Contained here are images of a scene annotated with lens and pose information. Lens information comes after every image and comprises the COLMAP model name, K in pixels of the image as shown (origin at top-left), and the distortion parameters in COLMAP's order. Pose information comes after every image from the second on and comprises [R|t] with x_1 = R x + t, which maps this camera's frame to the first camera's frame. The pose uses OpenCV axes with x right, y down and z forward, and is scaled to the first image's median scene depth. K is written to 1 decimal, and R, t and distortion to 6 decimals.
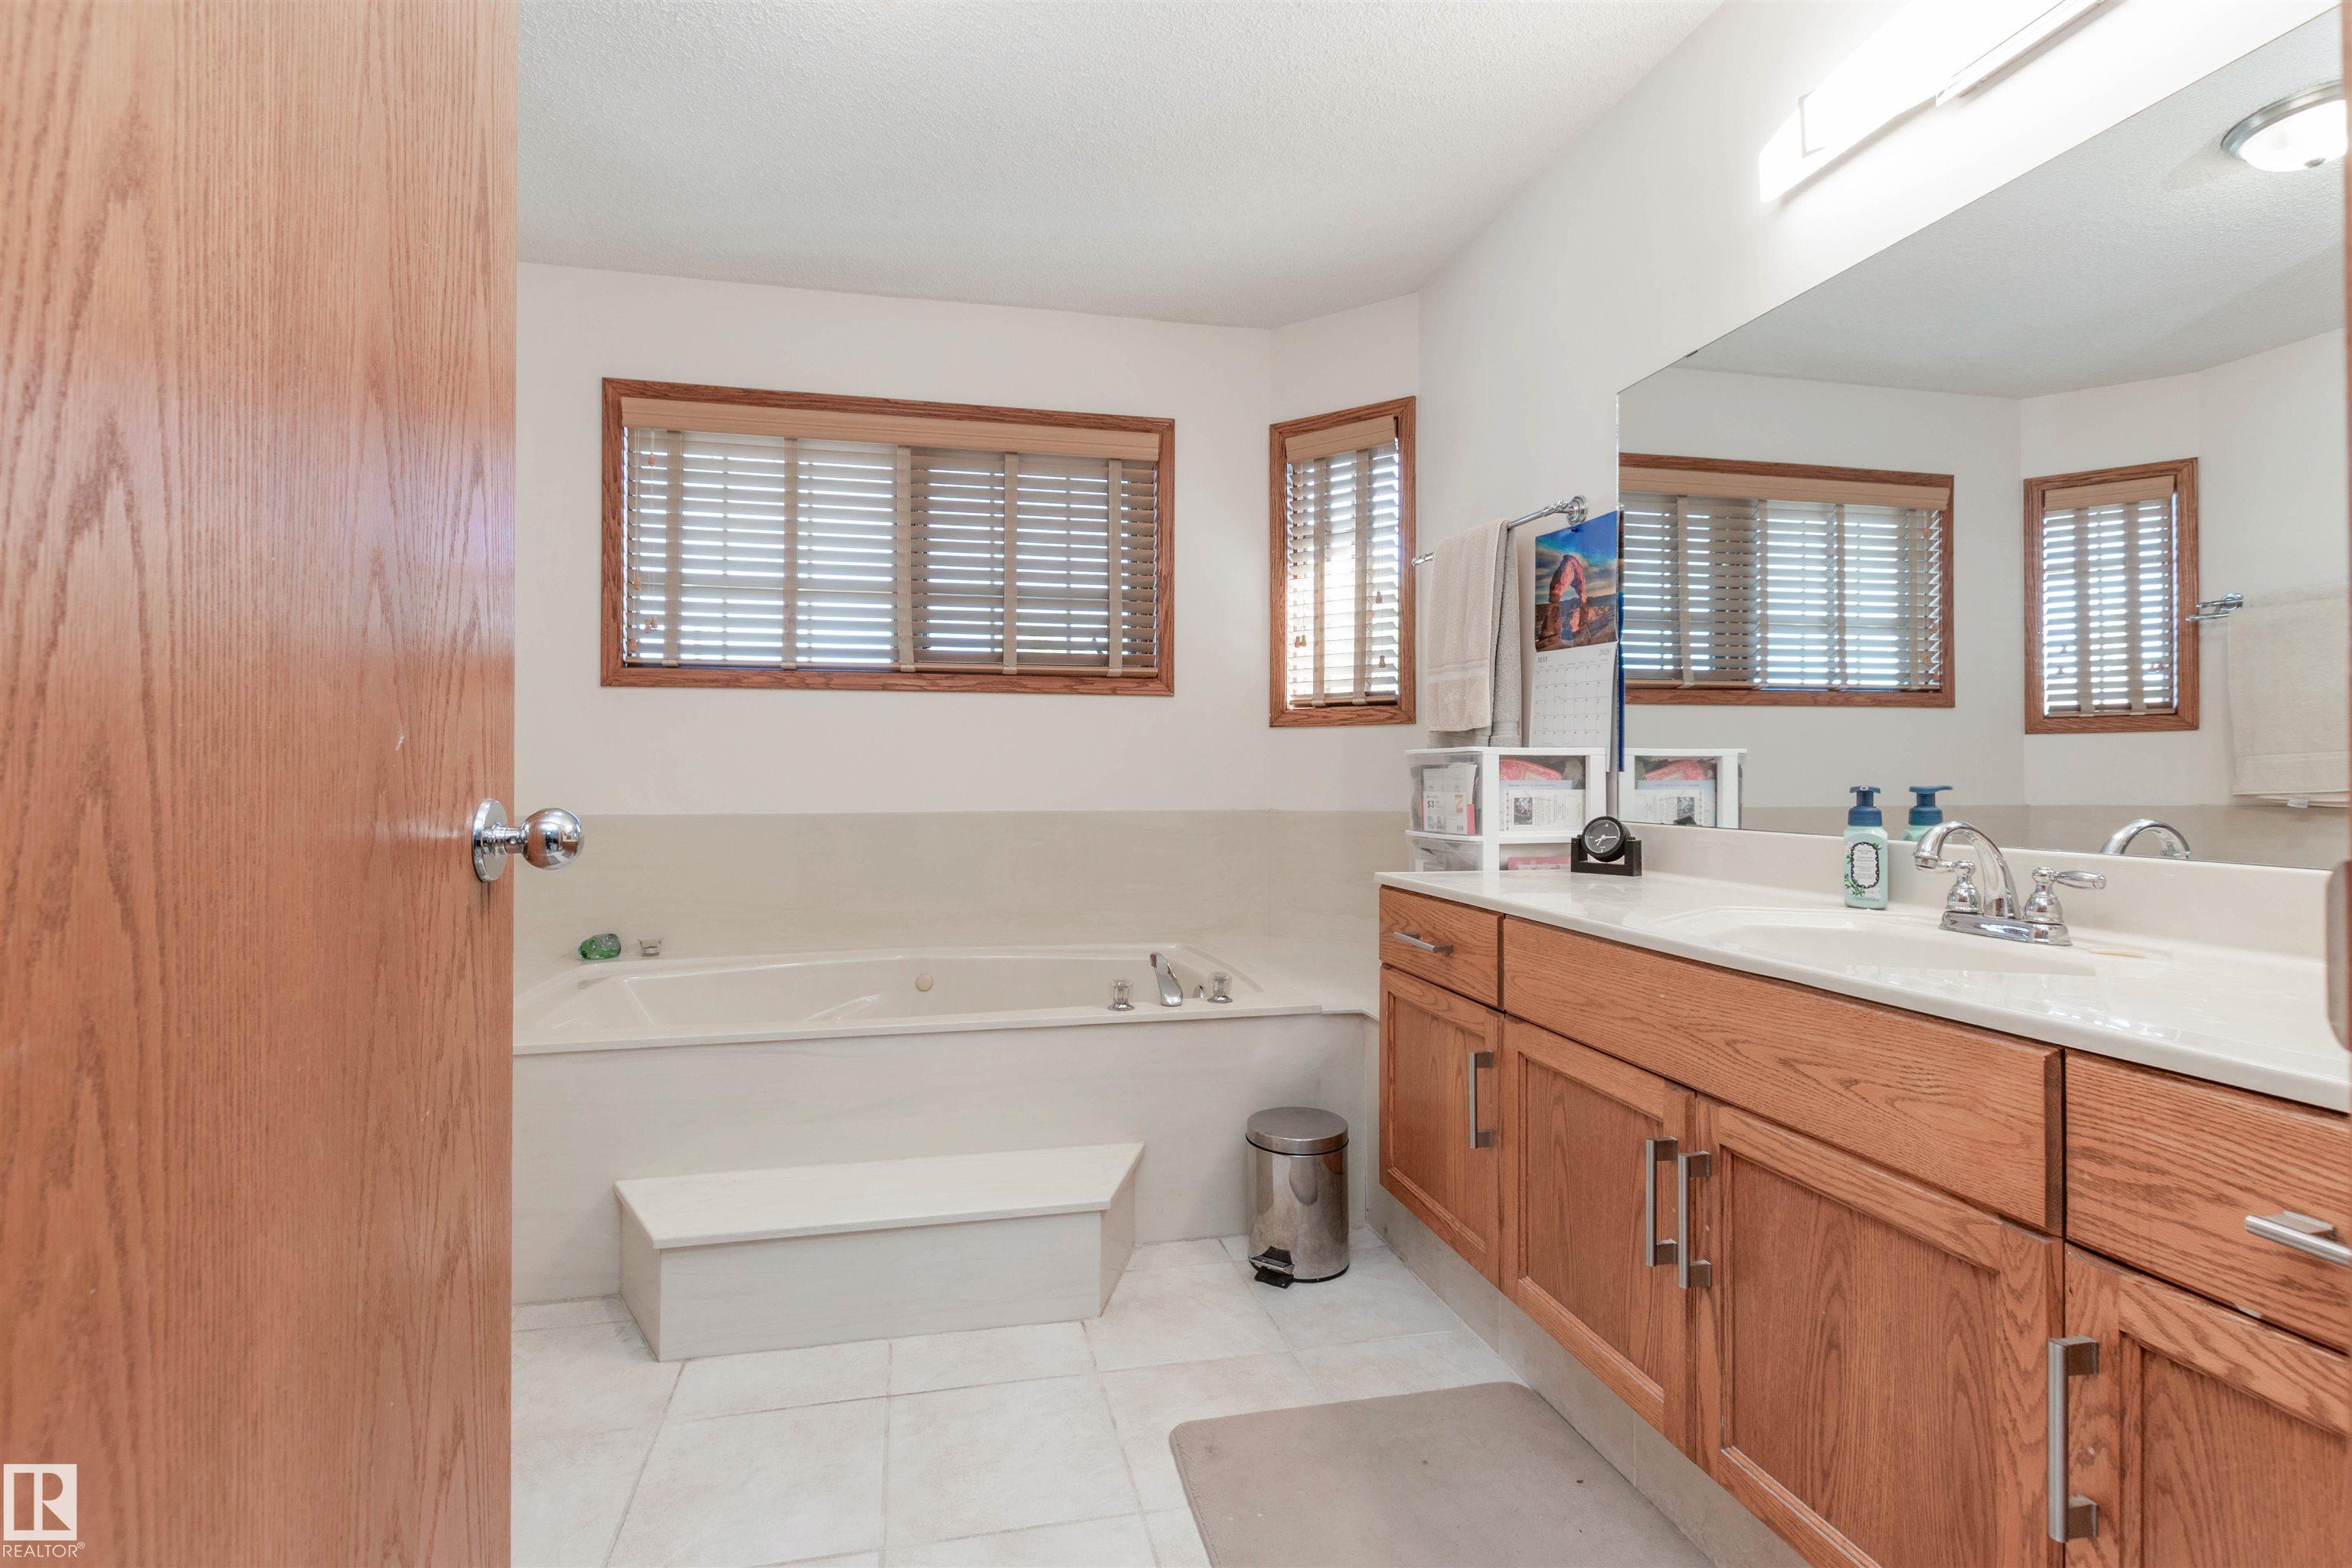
lens RADIAL K [[1029.4, 0, 1181.4], [0, 1029.4, 787.3], [0, 0, 1]] dist [0.002768, -0.001415]
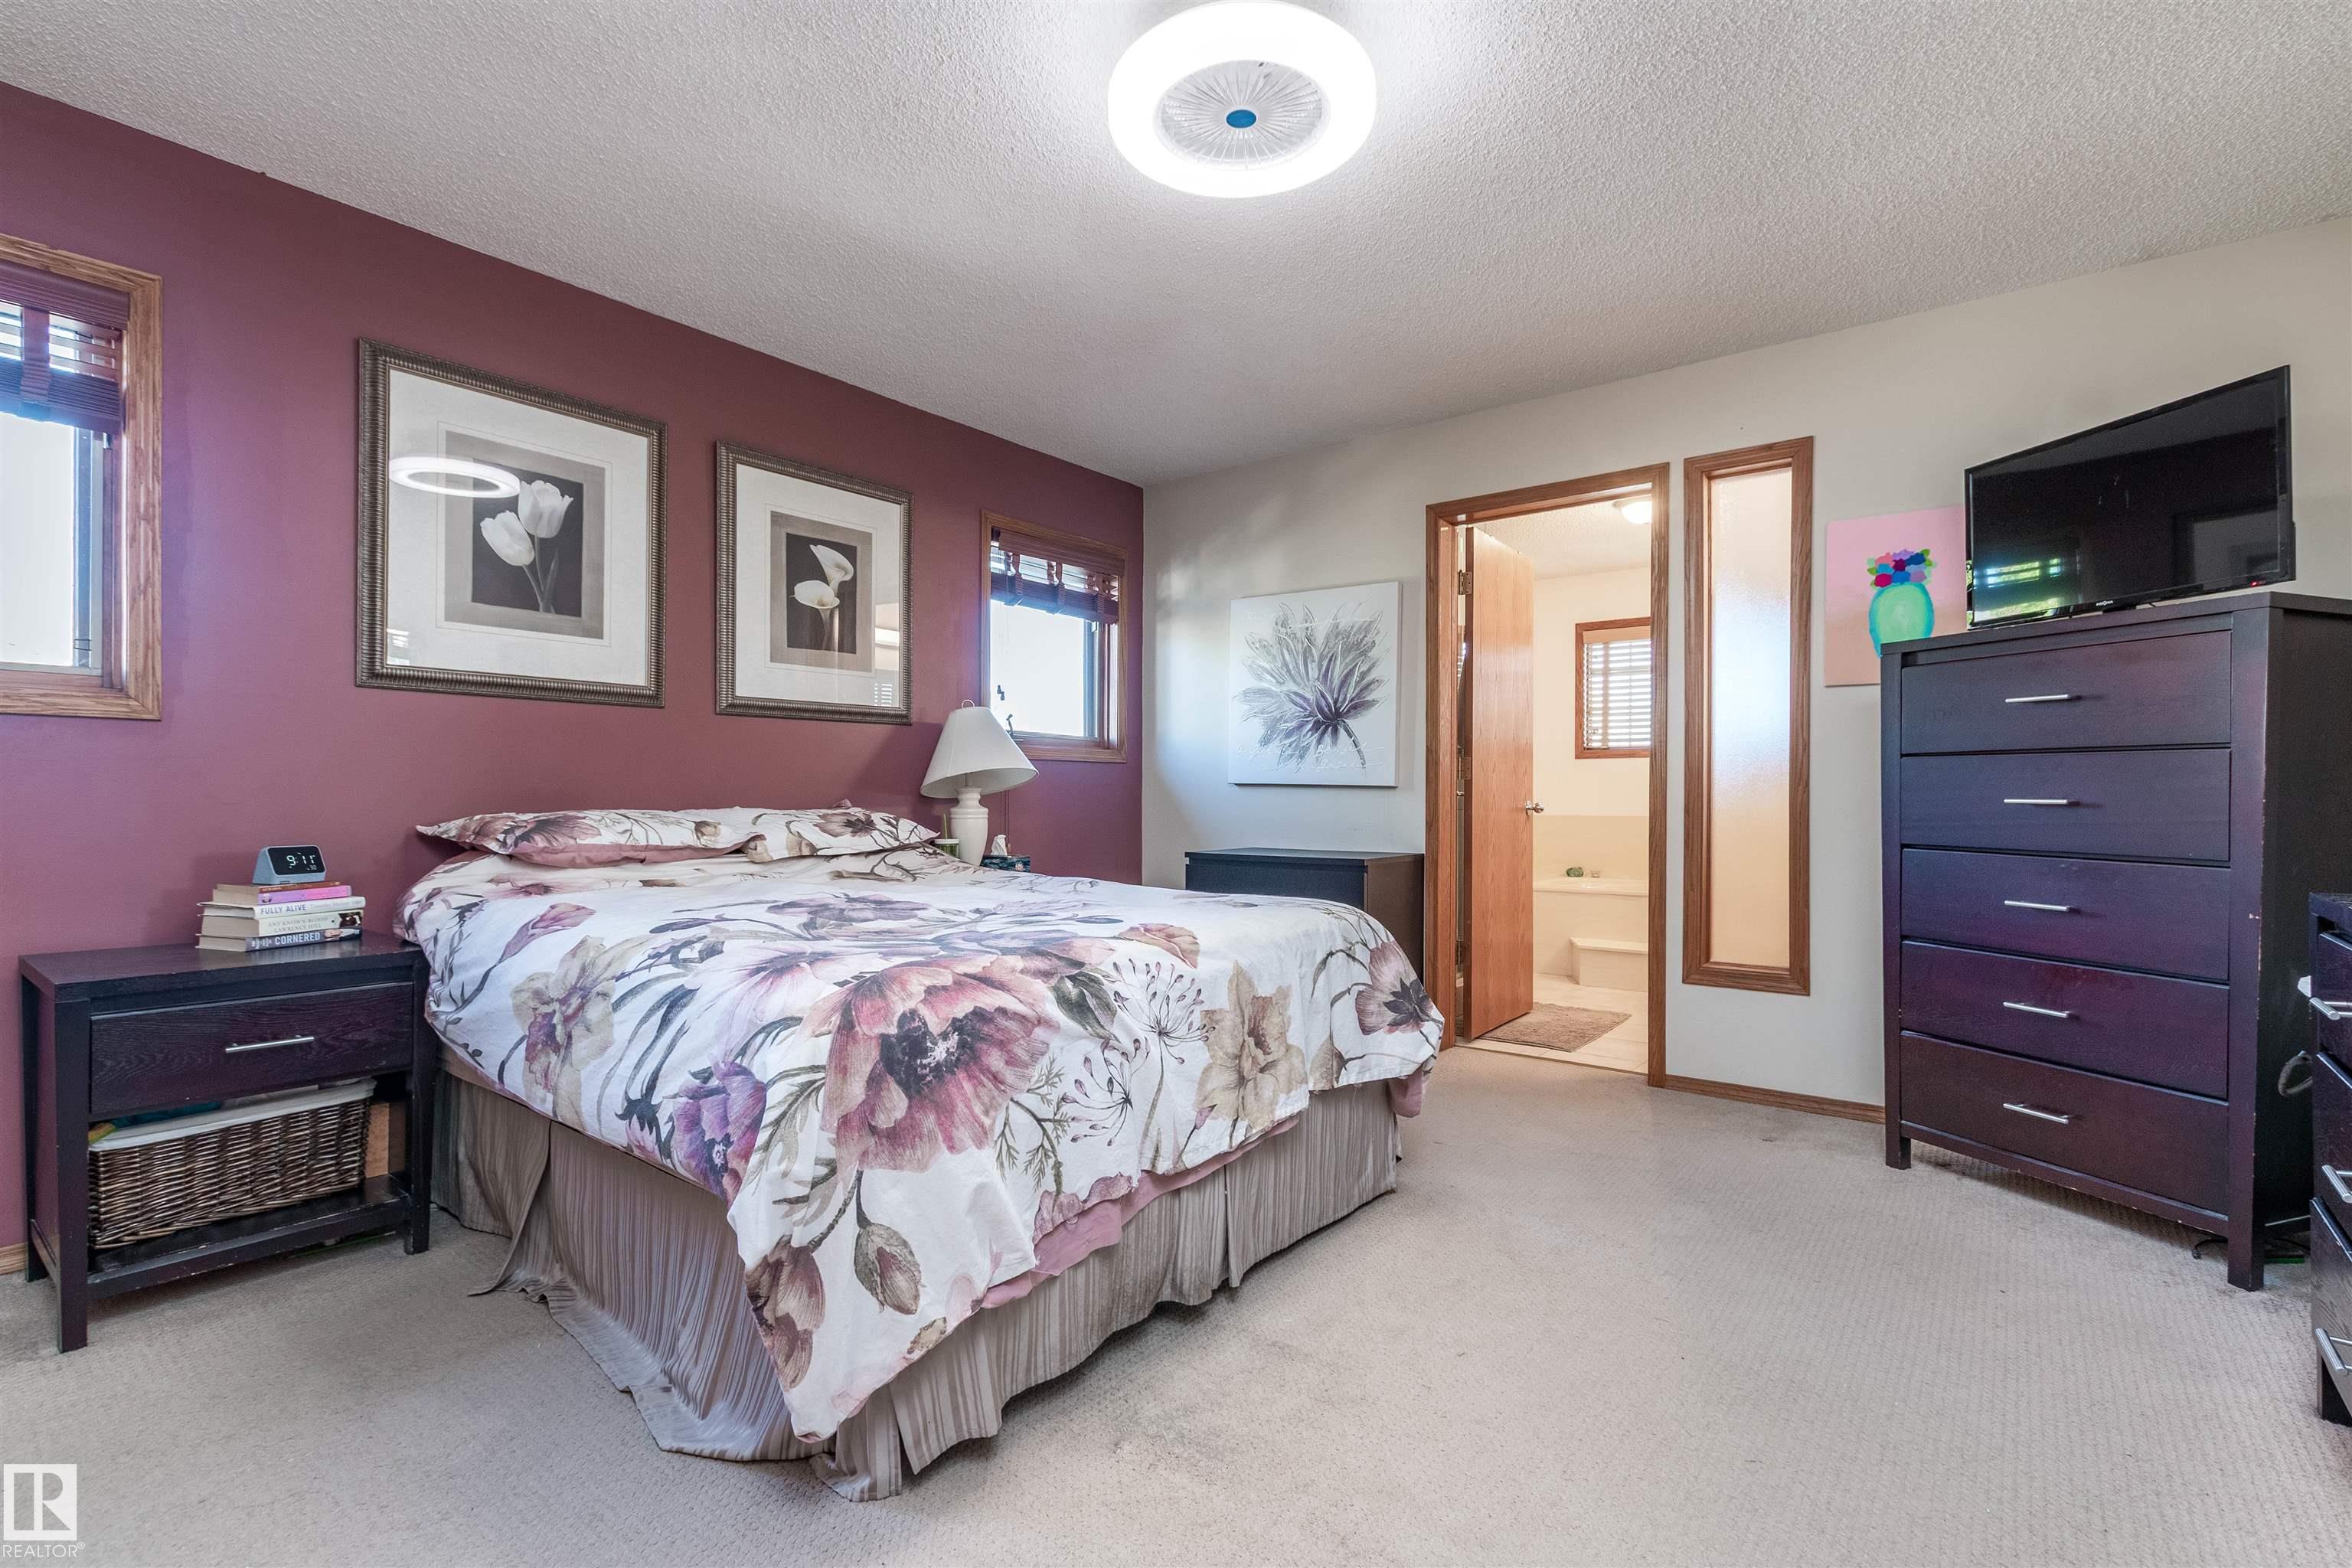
lens RADIAL K [[1059.7, 0, 1188.2], [0, 1059.7, 779.2], [0, 0, 1]] dist [0.001414, -0.000409]
pose [[0.610811, -0.020625, -0.791508, 0.768028], [-0.003573, 0.999579, -0.028804, 0.017639], [0.791768, 0.020422, 0.610480, -1.110302]]
